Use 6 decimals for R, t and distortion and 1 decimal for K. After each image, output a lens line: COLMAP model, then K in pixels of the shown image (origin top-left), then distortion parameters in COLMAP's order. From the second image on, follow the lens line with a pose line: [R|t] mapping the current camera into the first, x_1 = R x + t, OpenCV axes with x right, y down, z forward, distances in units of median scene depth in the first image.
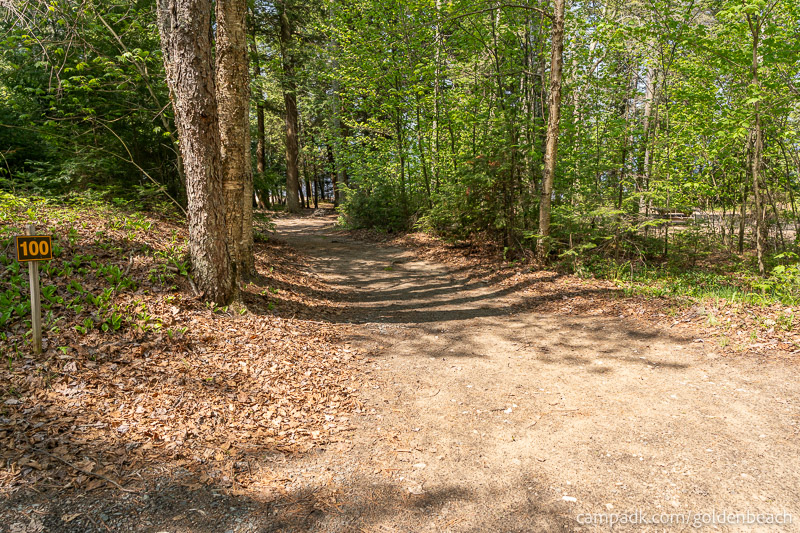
lens RADIAL K [[551.2, 0, 400.5], [0, 551.2, 266.7], [0, 0, 1]] dist [0.006089, -0.002473]
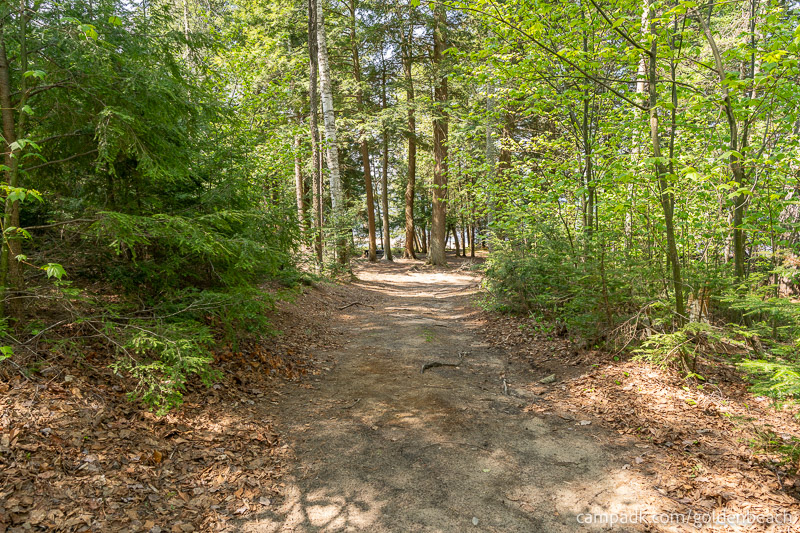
lens RADIAL K [[551.2, 0, 400.7], [0, 551.2, 266.3], [0, 0, 1]] dist [0.006089, -0.002473]
pose [[0.956514, 0.043506, -0.288425, -0.007107], [-0.067273, 0.995060, -0.073007, -0.032781], [0.283824, 0.089236, 0.954715, 0.199768]]
